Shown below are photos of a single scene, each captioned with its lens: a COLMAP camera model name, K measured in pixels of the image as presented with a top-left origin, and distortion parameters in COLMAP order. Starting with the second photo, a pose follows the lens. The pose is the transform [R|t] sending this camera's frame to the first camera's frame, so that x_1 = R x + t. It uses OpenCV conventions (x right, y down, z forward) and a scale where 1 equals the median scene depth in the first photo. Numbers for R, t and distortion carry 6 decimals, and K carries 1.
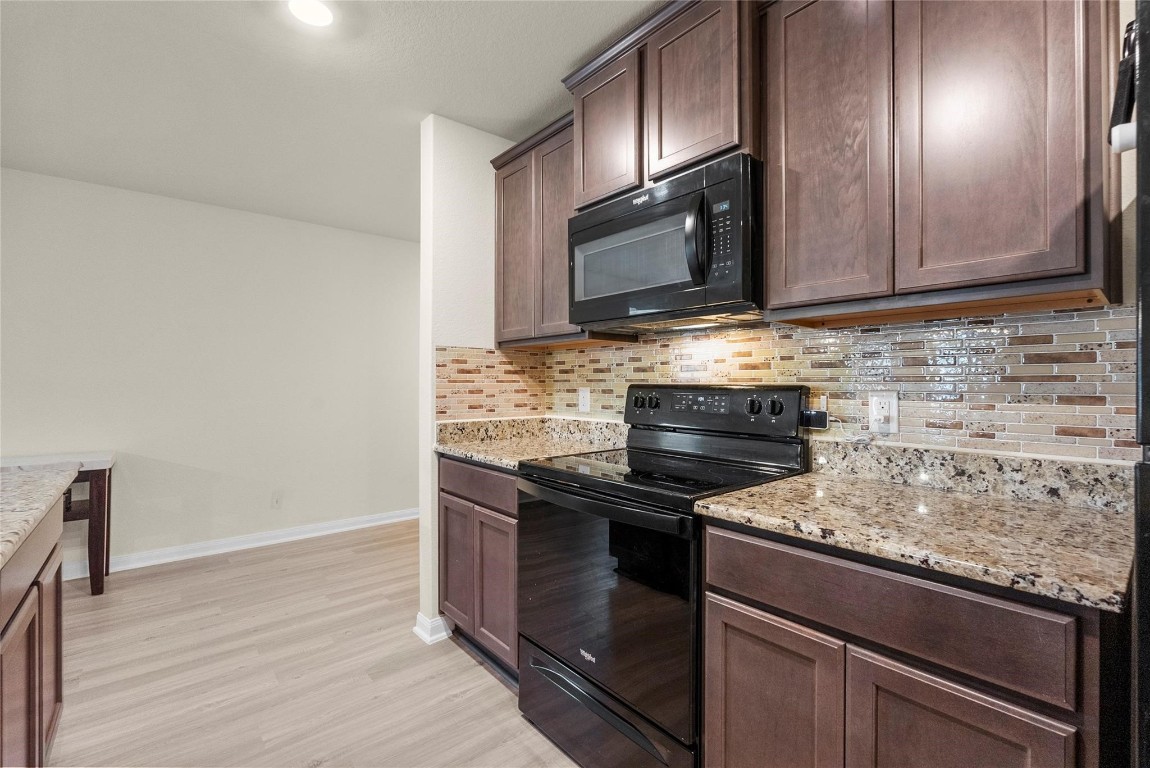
lens RADIAL K [[505.2, 0, 575.0], [0, 505.2, 384.0], [0, 0, 1]] dist [-0.005332, -0.000600]
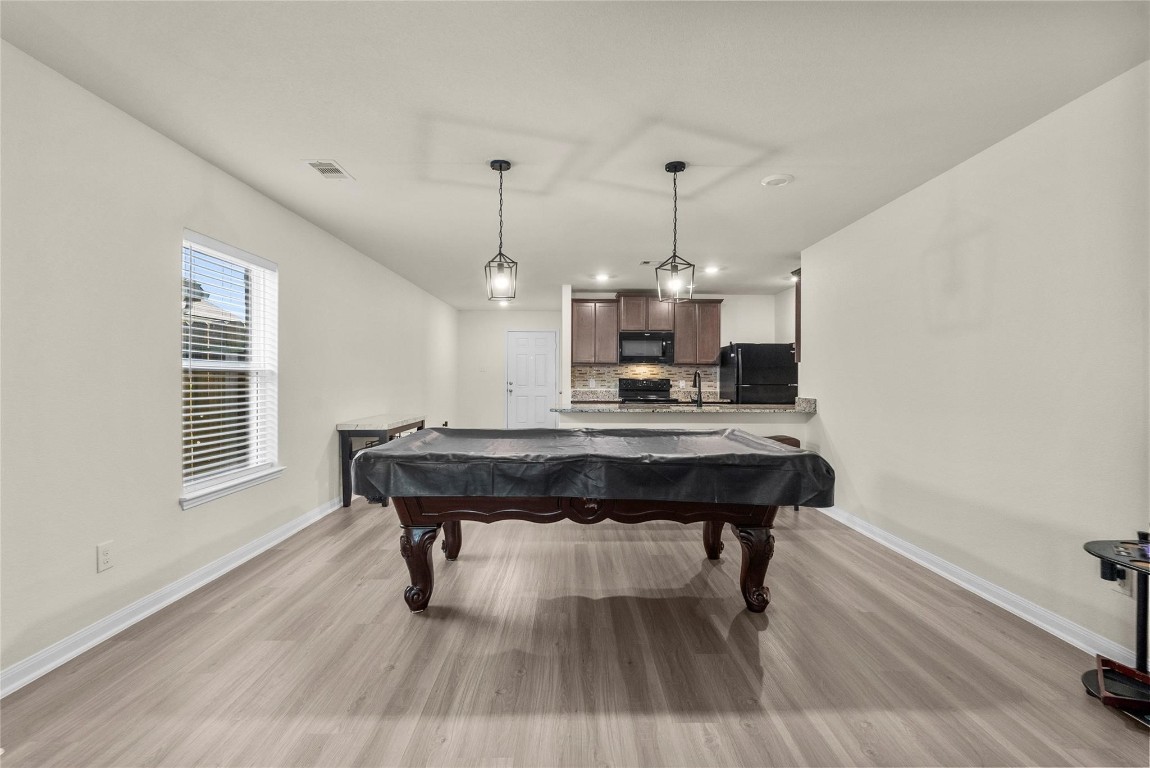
lens RADIAL K [[505.2, 0, 575.0], [0, 505.2, 384.0], [0, 0, 1]] dist [-0.005332, -0.000600]
pose [[0.634508, -0.003999, 0.772906, -2.991805], [-0.003295, 0.999964, 0.007879, 0.014188], [-0.772909, -0.007546, 0.634472, -1.032089]]
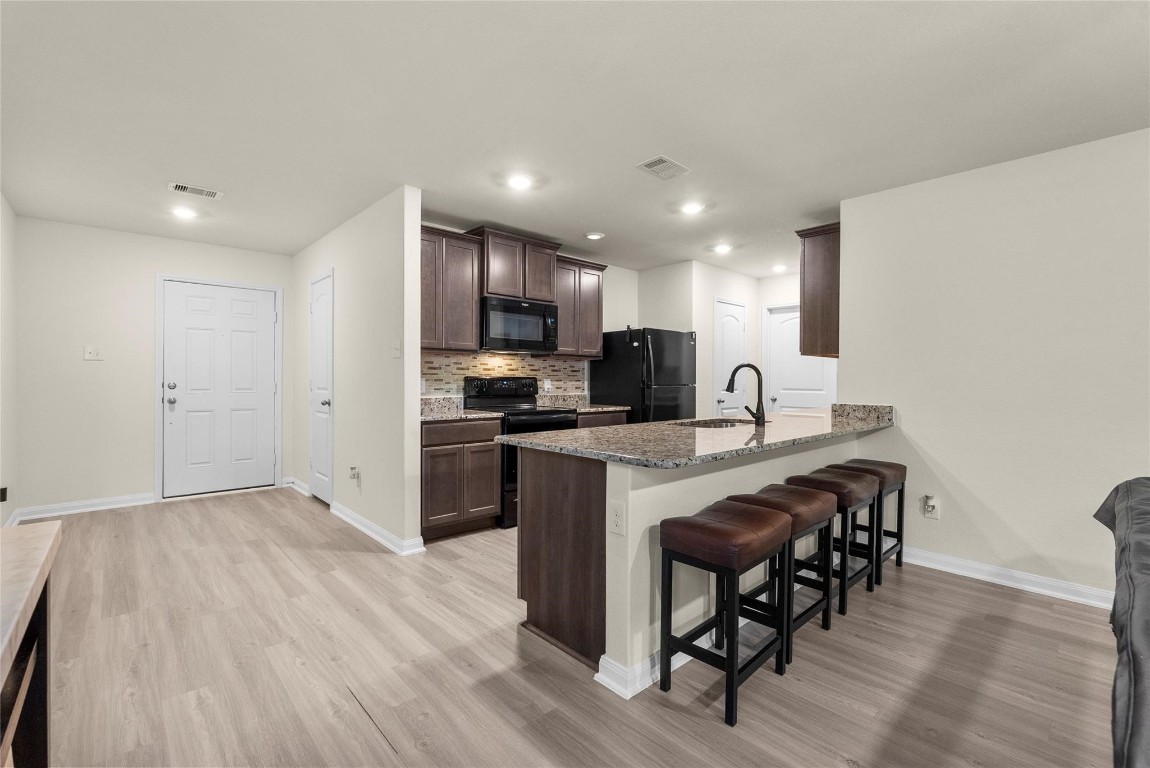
lens RADIAL K [[506.0, 0, 576.3], [0, 506.0, 378.8], [0, 0, 1]] dist [-0.002837, -0.000032]
pose [[-0.046271, 0.000223, 0.998929, -2.094879], [-0.002620, 0.999997, -0.000345, 0.010575], [-0.998925, -0.002633, -0.046270, 0.730397]]
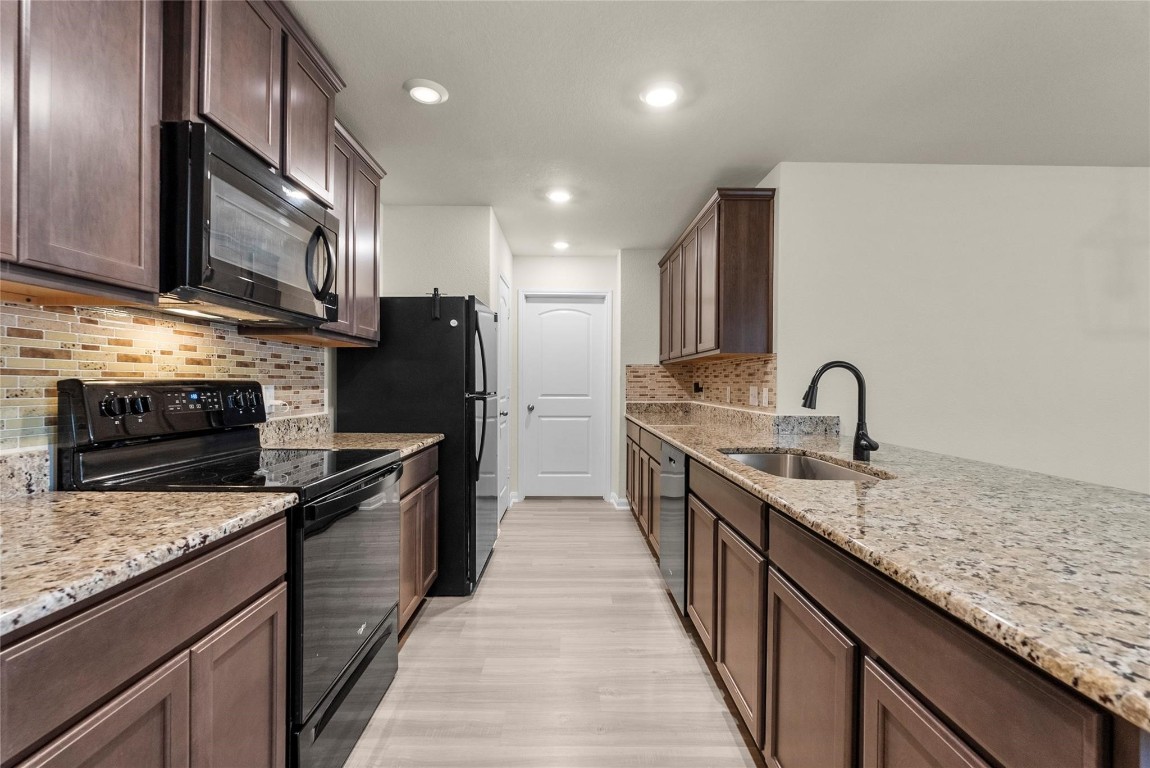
lens RADIAL K [[505.2, 0, 575.0], [0, 505.2, 384.0], [0, 0, 1]] dist [-0.005332, -0.000600]
pose [[-0.772554, -0.005439, 0.634925, -0.784828], [-0.003210, 0.999984, 0.004660, 0.001702], [-0.634940, 0.001562, -0.772560, 1.194097]]
